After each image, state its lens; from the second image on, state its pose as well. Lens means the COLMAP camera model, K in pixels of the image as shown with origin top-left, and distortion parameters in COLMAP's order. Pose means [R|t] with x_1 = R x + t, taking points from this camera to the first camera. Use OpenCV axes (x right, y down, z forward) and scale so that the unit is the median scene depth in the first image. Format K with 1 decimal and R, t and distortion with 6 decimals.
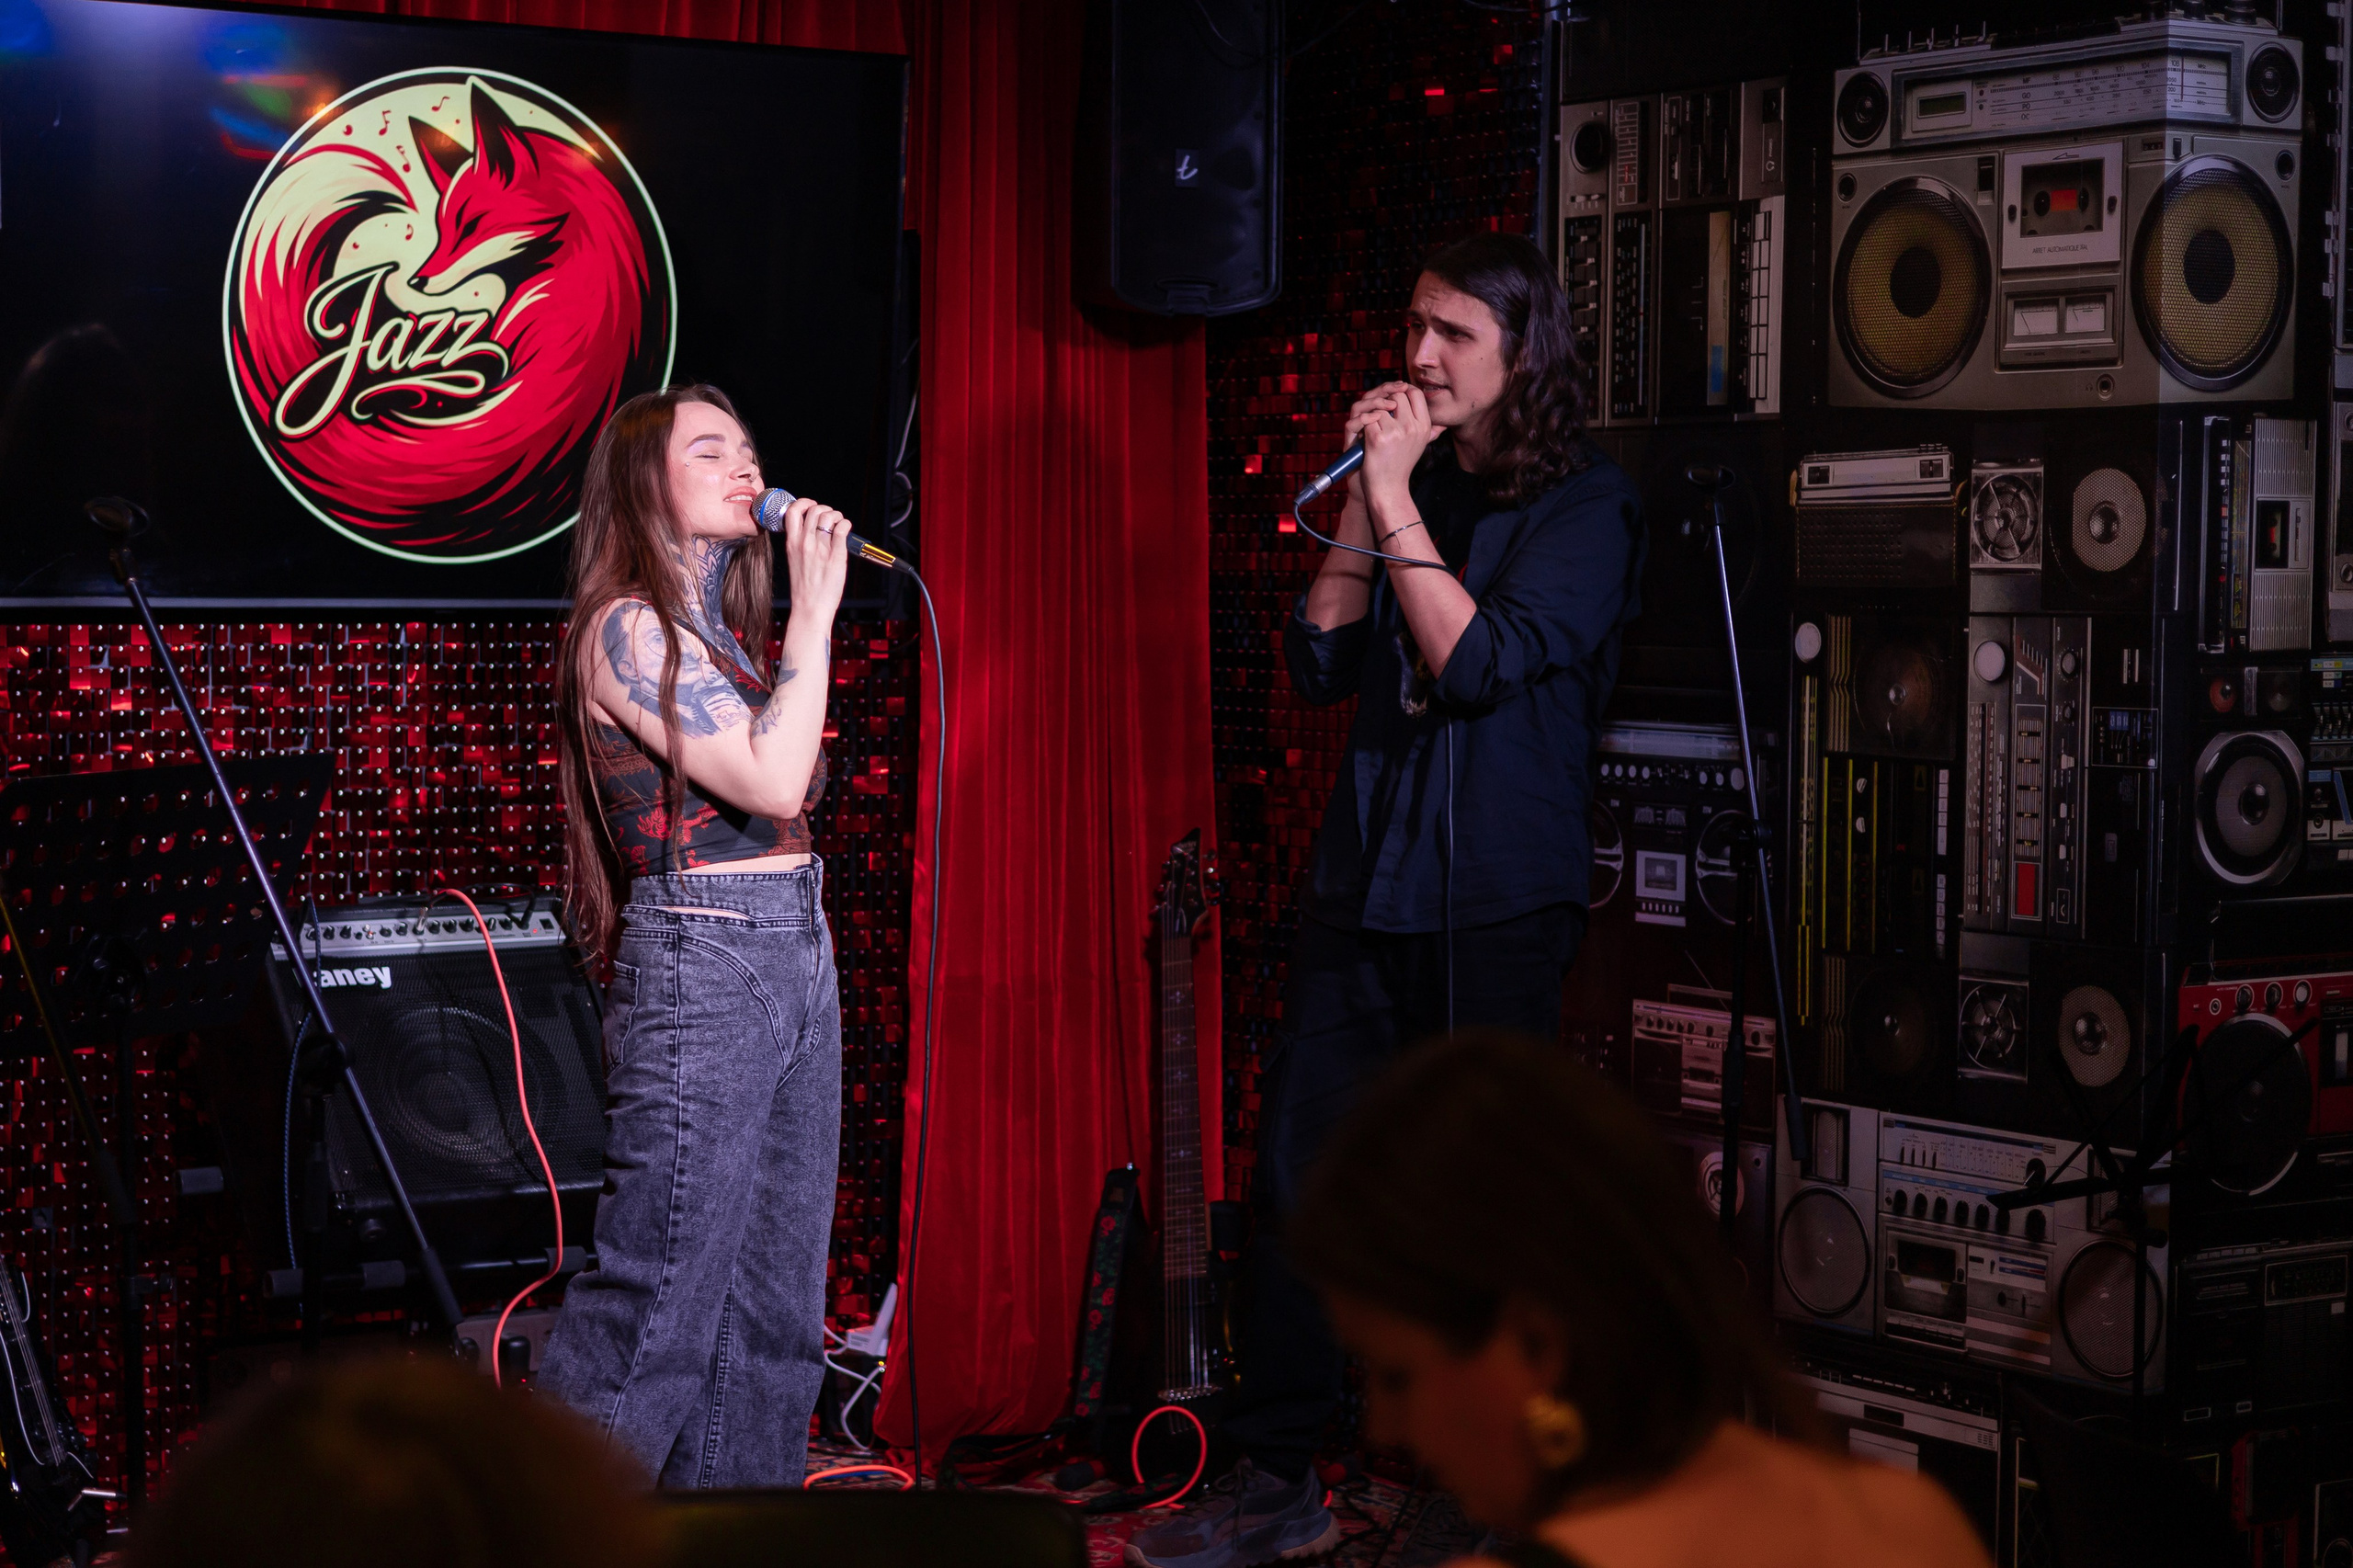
lens RADIAL K [[4291.9, 0, 1045.4], [0, 4291.9, 790.7], [0, 0, 1]] dist [-0.025748, 0.192962]
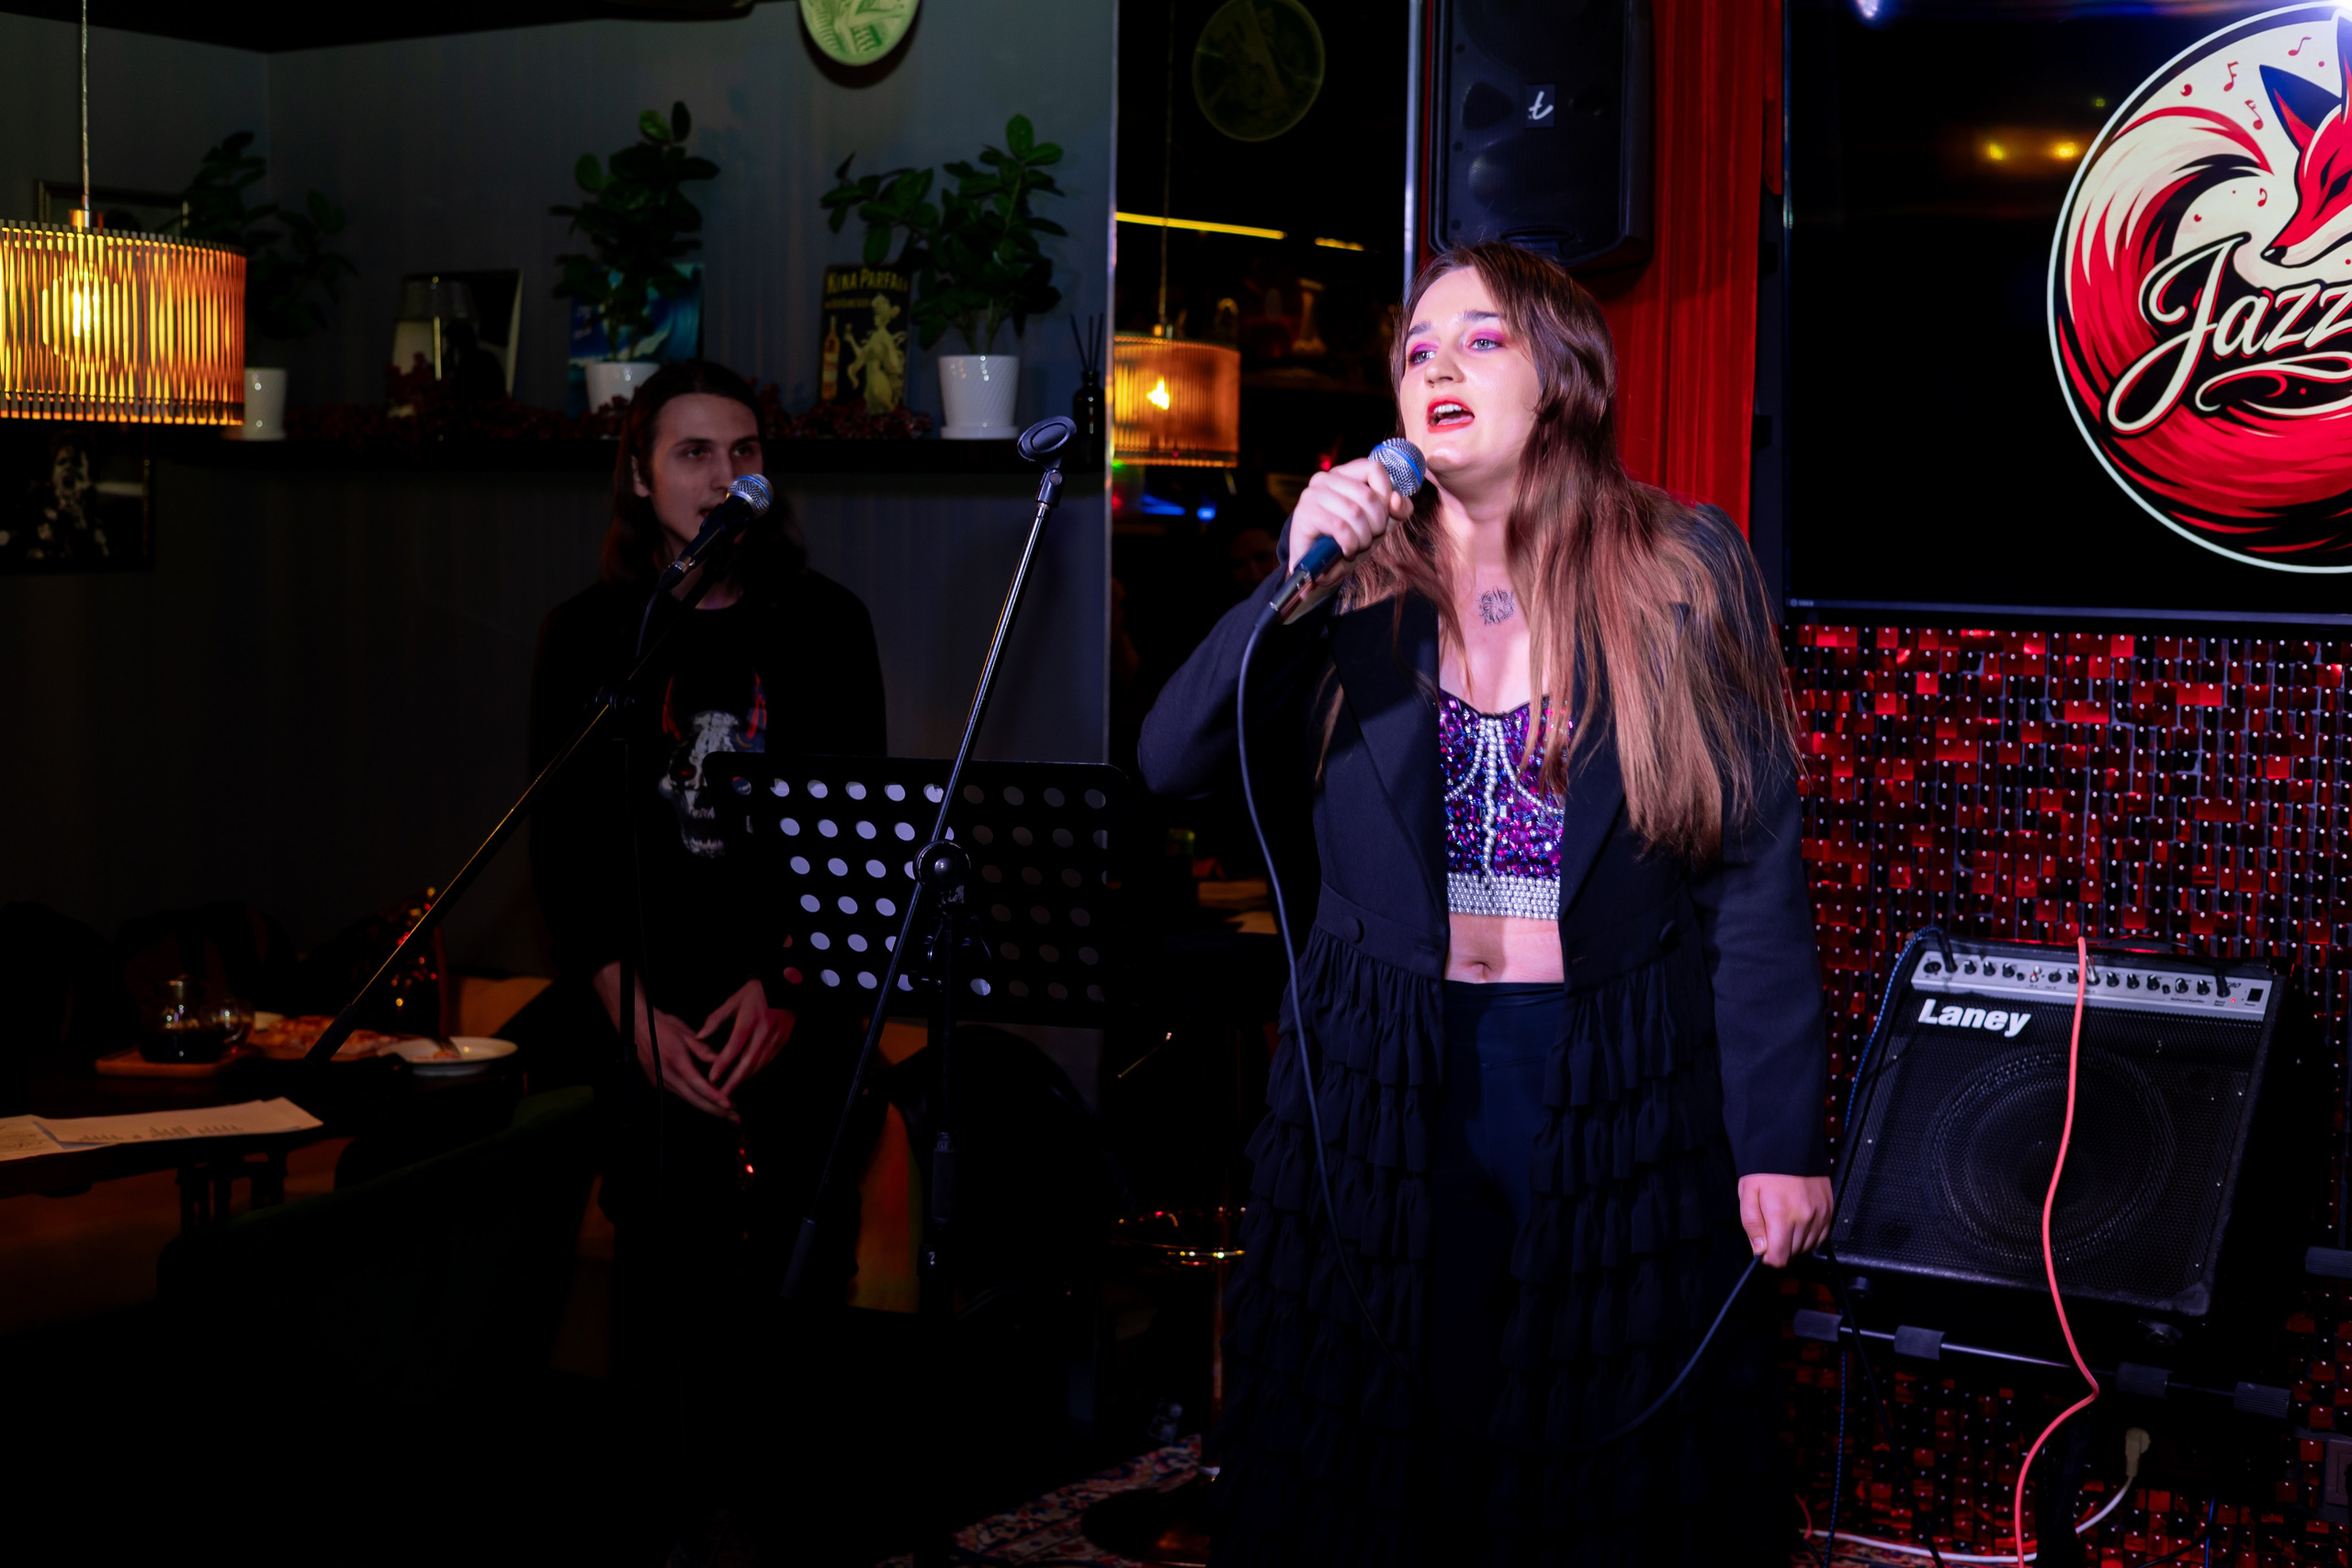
lens RADIAL K [[3319.2, 0, 1212.8], [0, 3319.2, 765.0], [0, 0, 1]] dist [0.036594, -0.071393]
pose [[0.384839, 0.068696, -0.920424, 0.422306], [-0.065168, 0.996760, 0.047146, -0.033030], [0.920680, 0.041839, 0.388069, 0.558115]]
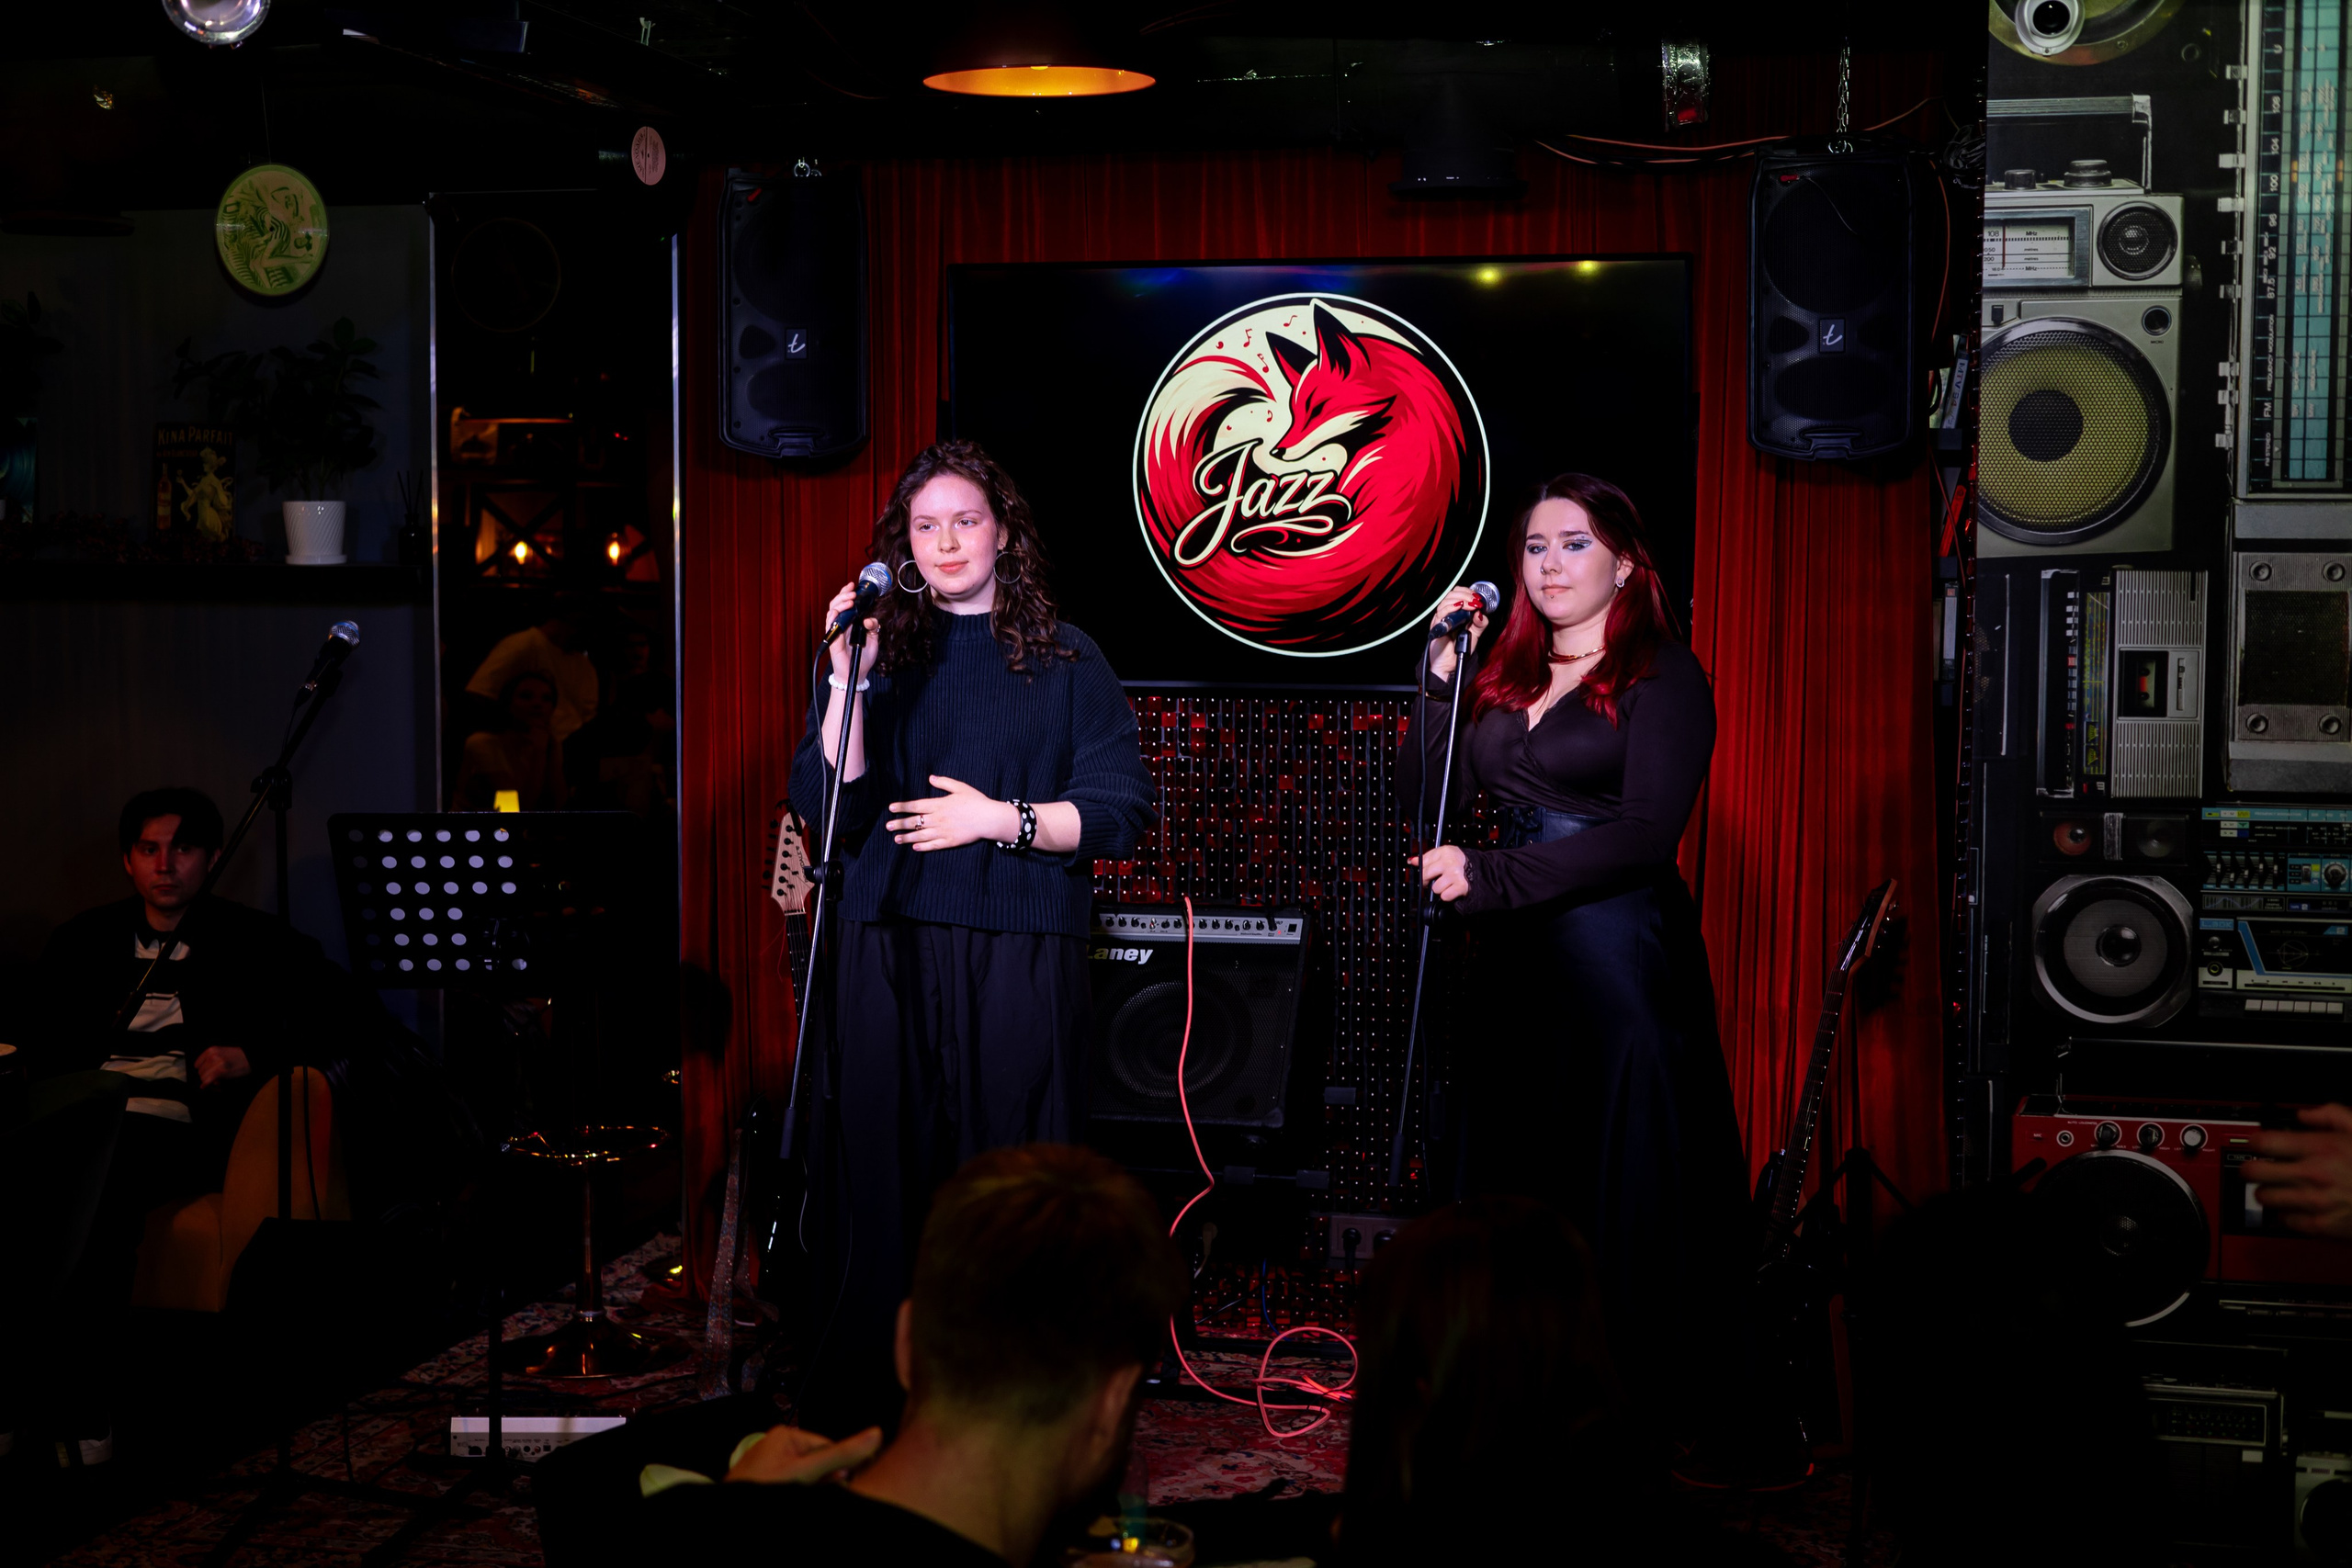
lens RADIAL K [[3313.6, 0, 1176.0], [0, 3313.6, 784.0], [0, 0, 1]] dist [0.021337, 0.016293]
pose [[0.683419, 0.050414, -0.728284, 0.630305], [-0.041415, 0.998683, 0.030267, -0.045061], [0.728851, 0.009477, 0.684607, 0.262225]]
